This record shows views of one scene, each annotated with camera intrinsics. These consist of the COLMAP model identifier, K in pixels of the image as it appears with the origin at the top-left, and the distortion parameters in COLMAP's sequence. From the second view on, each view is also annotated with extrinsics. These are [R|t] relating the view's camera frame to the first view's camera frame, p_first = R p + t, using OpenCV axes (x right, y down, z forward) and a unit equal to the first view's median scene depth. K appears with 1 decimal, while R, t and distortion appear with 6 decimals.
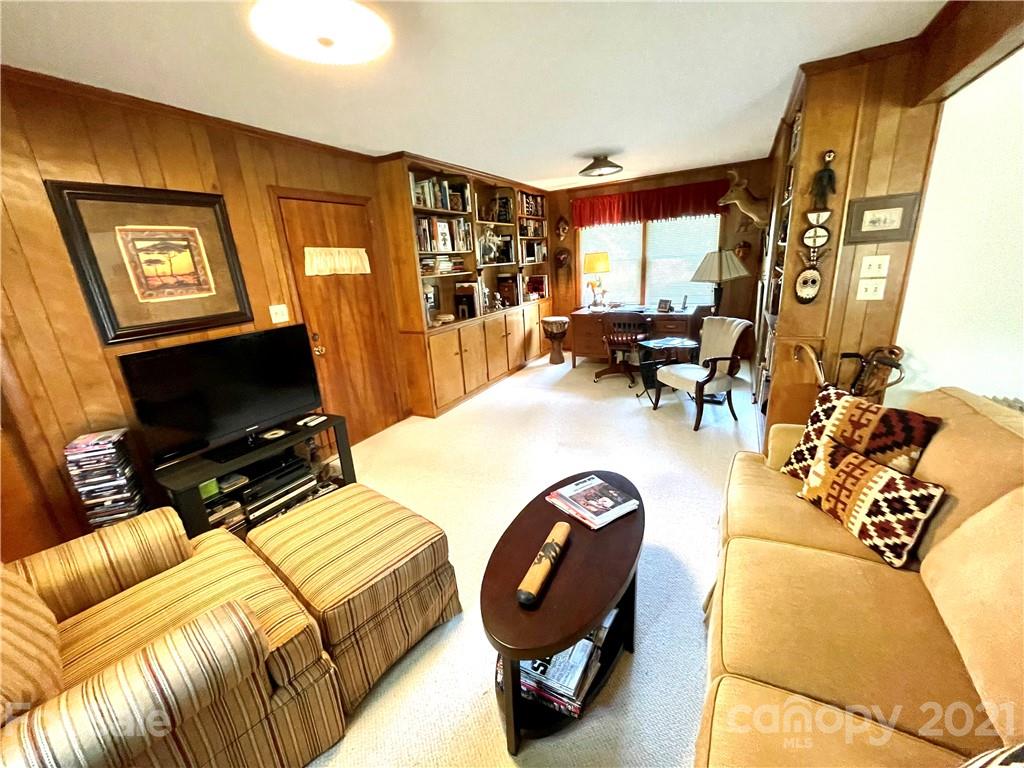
lens RADIAL K [[413.2, 0, 512.0], [0, 413.2, 384.0], [0, 0, 1]] dist [-0.001262, -0.000246]
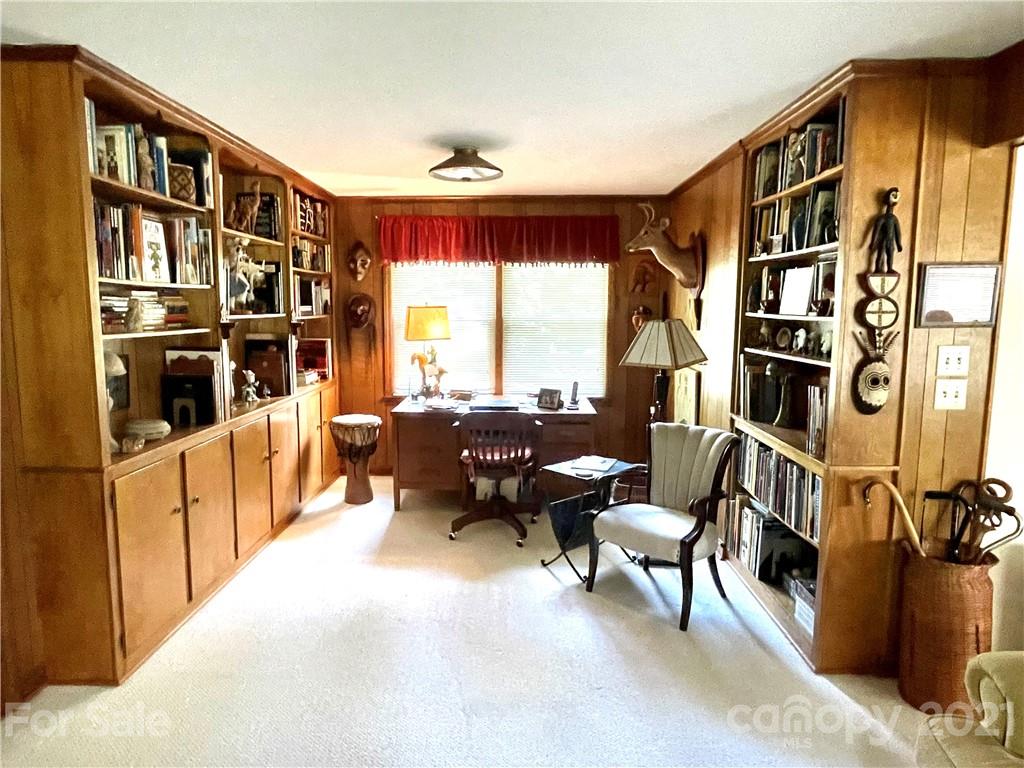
lens RADIAL K [[637.0, 0, 512.0], [0, 637.0, 384.0], [0, 0, 1]] dist [-0.008449, -0.001825]
pose [[0.889883, 0.013706, 0.455982, -0.117768], [0.069419, 0.983839, -0.165050, -0.065756], [-0.450875, 0.178529, 0.874551, 0.221098]]
